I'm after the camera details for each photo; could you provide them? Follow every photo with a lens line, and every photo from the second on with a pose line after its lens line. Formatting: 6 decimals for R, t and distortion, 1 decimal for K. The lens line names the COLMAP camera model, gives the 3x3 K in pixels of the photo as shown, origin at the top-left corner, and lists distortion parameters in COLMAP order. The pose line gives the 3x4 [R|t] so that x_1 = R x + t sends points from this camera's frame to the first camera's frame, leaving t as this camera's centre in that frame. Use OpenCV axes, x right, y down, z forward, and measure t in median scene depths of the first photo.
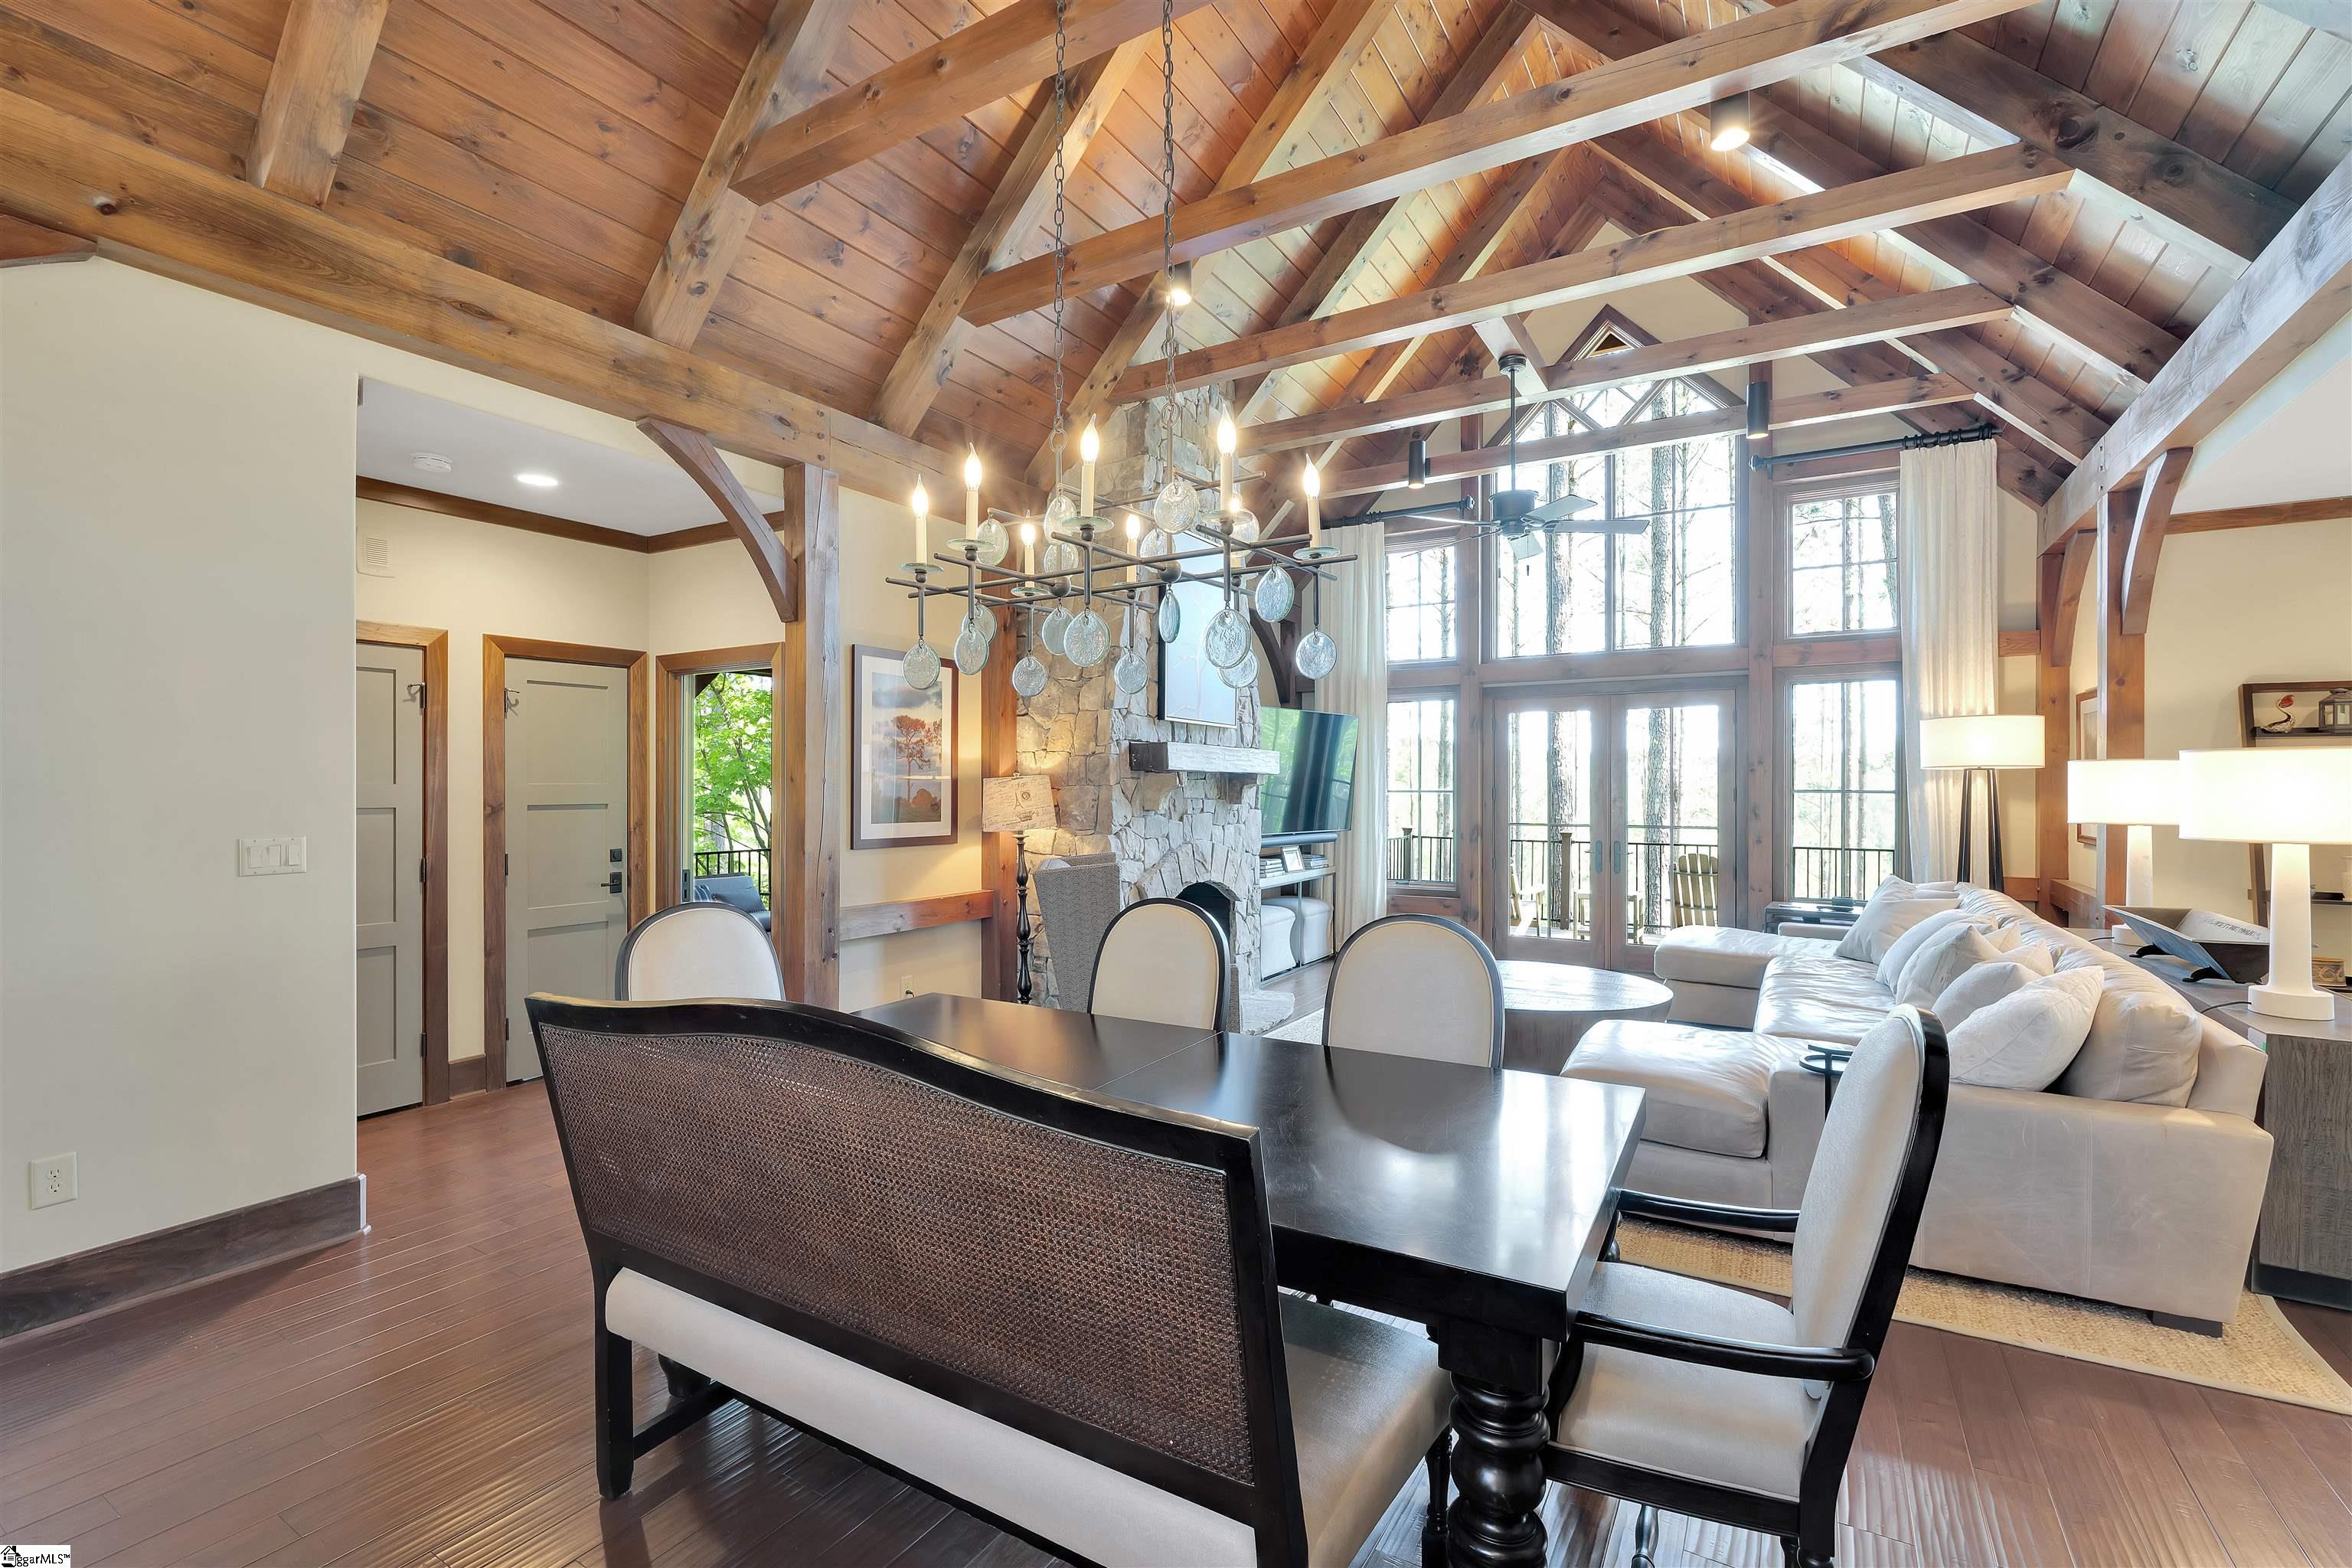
lens RADIAL K [[1006.6, 0, 1206.3], [0, 1006.6, 786.8], [0, 0, 1]] dist [-0.000701, -0.001575]
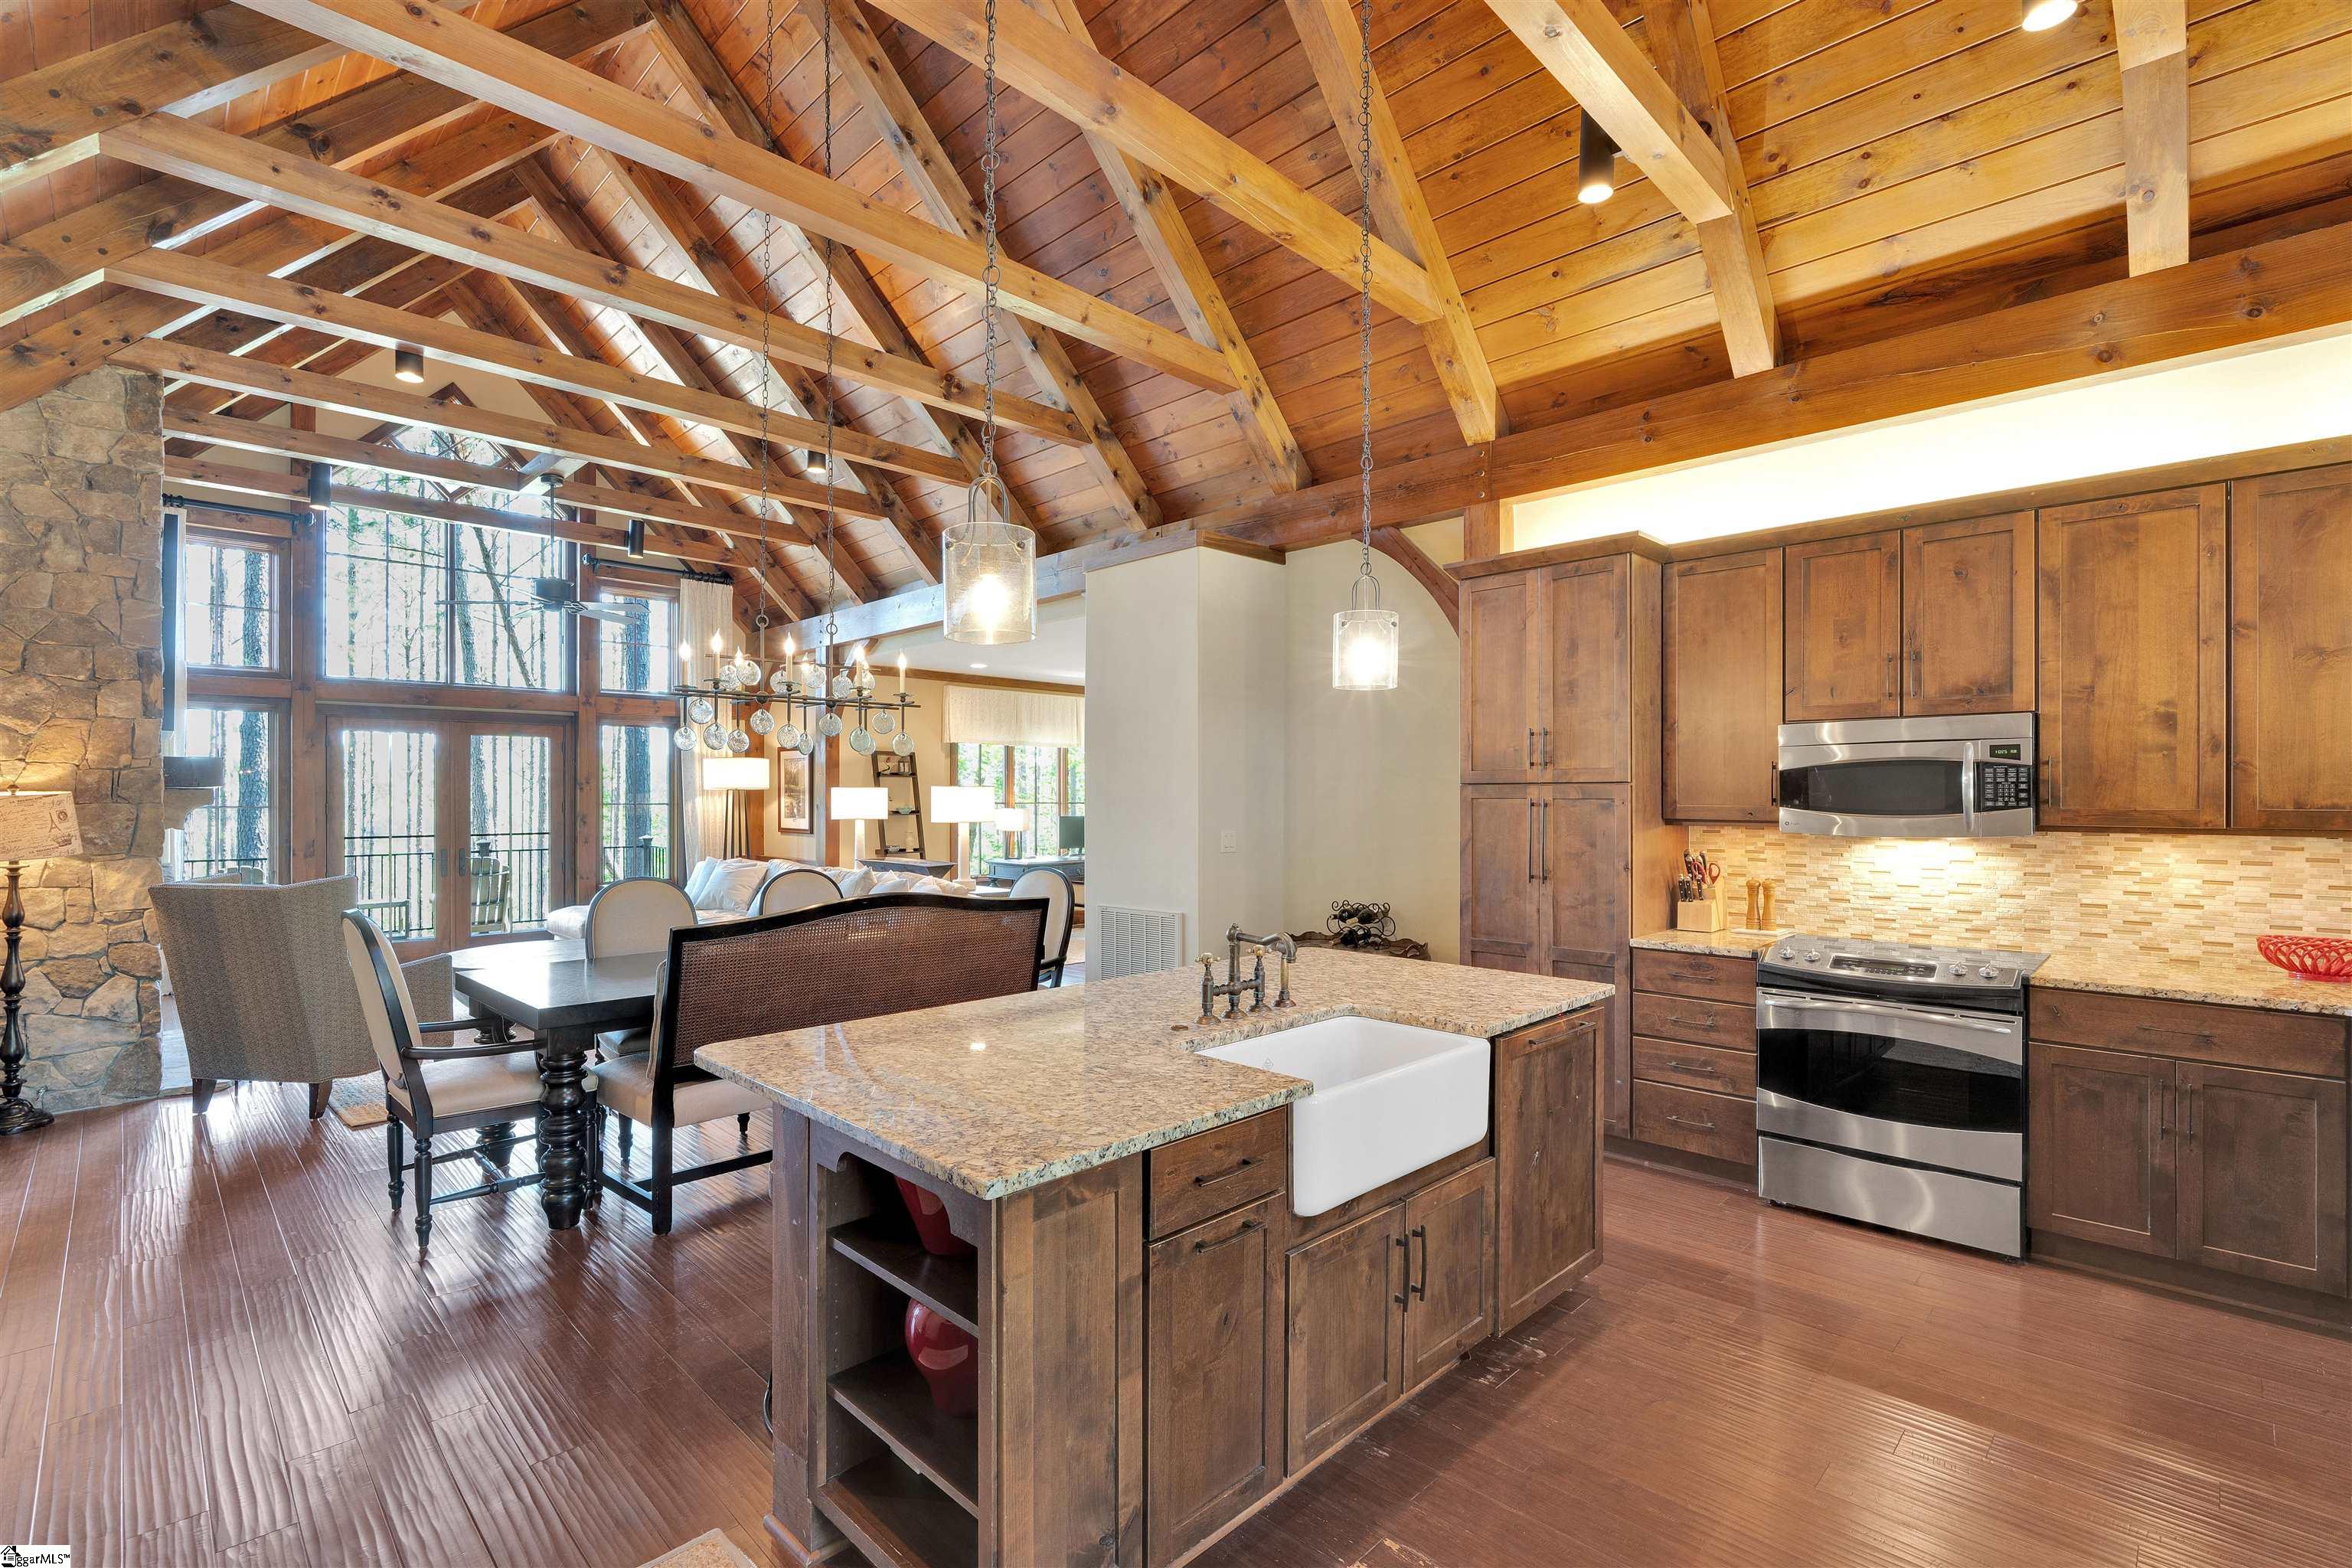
lens RADIAL K [[1037.3, 0, 1168.7], [0, 1037.3, 784.3], [0, 0, 1]] dist [-0.002084, -0.000987]
pose [[0.243697, 0.011041, 0.969789, -0.642760], [0.004295, 0.999913, -0.012464, -0.002769], [-0.969842, 0.007202, 0.243628, -0.082398]]
